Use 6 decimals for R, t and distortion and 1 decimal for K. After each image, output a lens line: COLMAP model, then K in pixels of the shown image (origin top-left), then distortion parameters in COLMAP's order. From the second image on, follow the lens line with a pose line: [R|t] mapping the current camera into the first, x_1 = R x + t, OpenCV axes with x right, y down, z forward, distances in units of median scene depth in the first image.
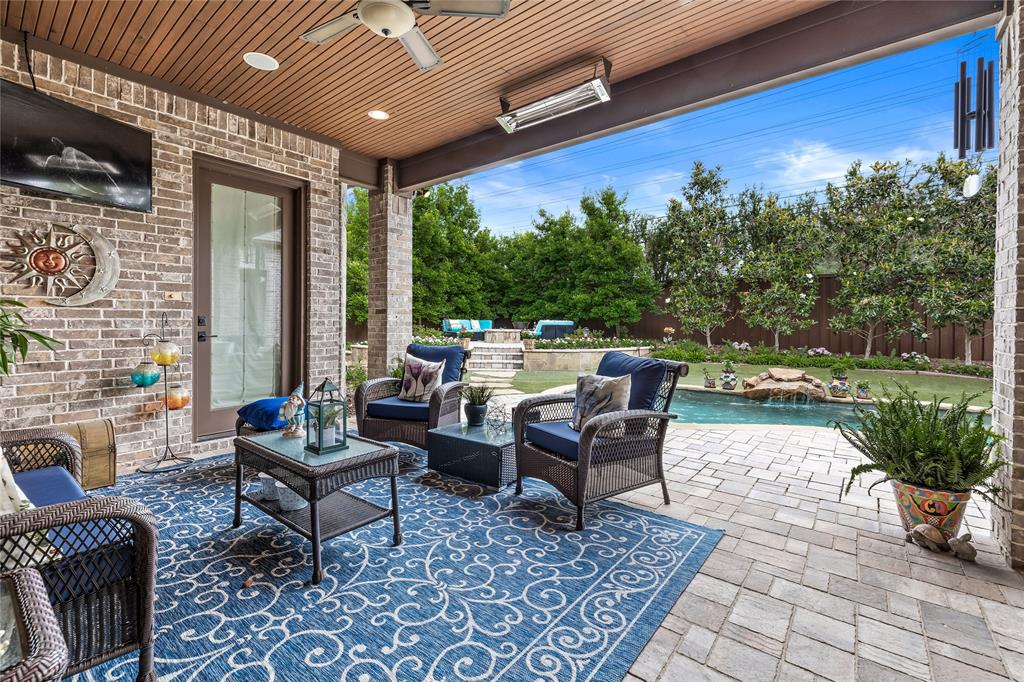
lens RADIAL K [[438.5, 0, 509.8], [0, 438.5, 323.8], [0, 0, 1]] dist [-0.002577, 0.001276]
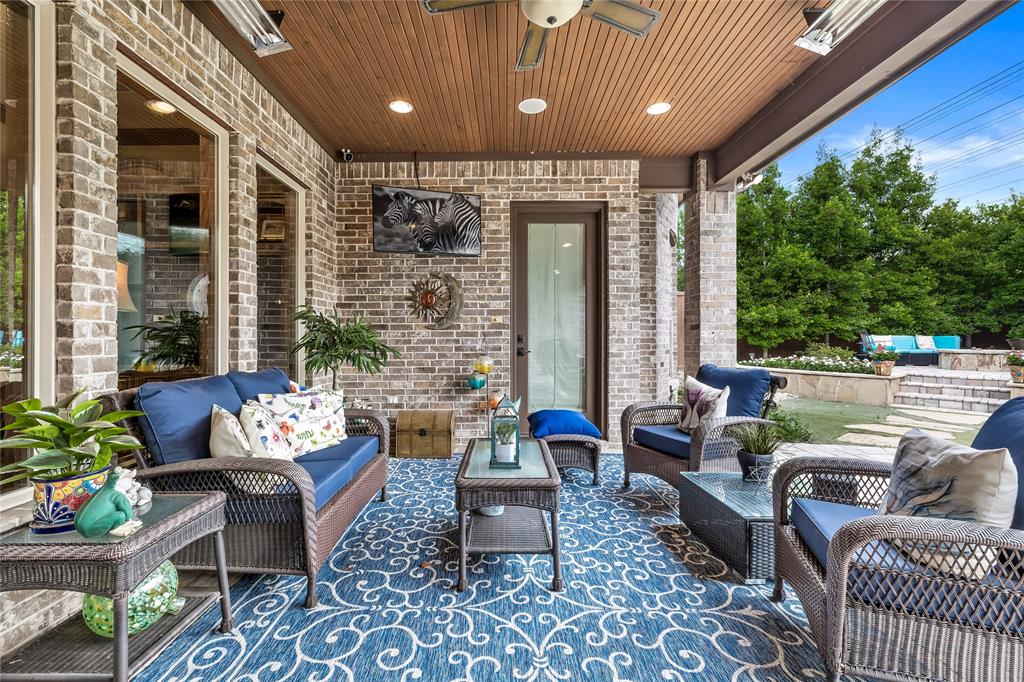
lens RADIAL K [[438.5, 0, 514.1], [0, 438.5, 337.5], [0, 0, 1]] dist [-0.002577, 0.001276]
pose [[0.626677, -0.008818, -0.779229, 0.240999], [0.001033, 0.999944, -0.010485, 0.002176], [0.779278, 0.005766, 0.626652, 0.238641]]
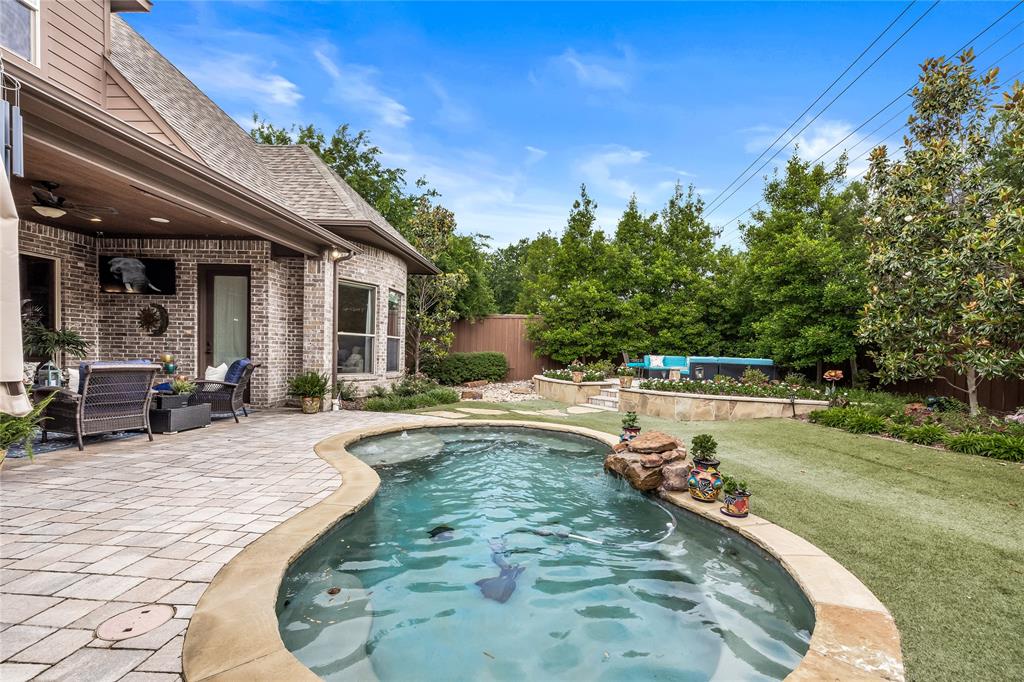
lens RADIAL K [[438.5, 0, 545.0], [0, 438.5, 374.2], [0, 0, 1]] dist [-0.002577, 0.001276]
pose [[0.591479, 0.049976, -0.804770, 2.026626], [-0.031612, 0.998747, 0.038788, 0.007248], [0.805700, 0.002498, 0.592318, 1.113356]]
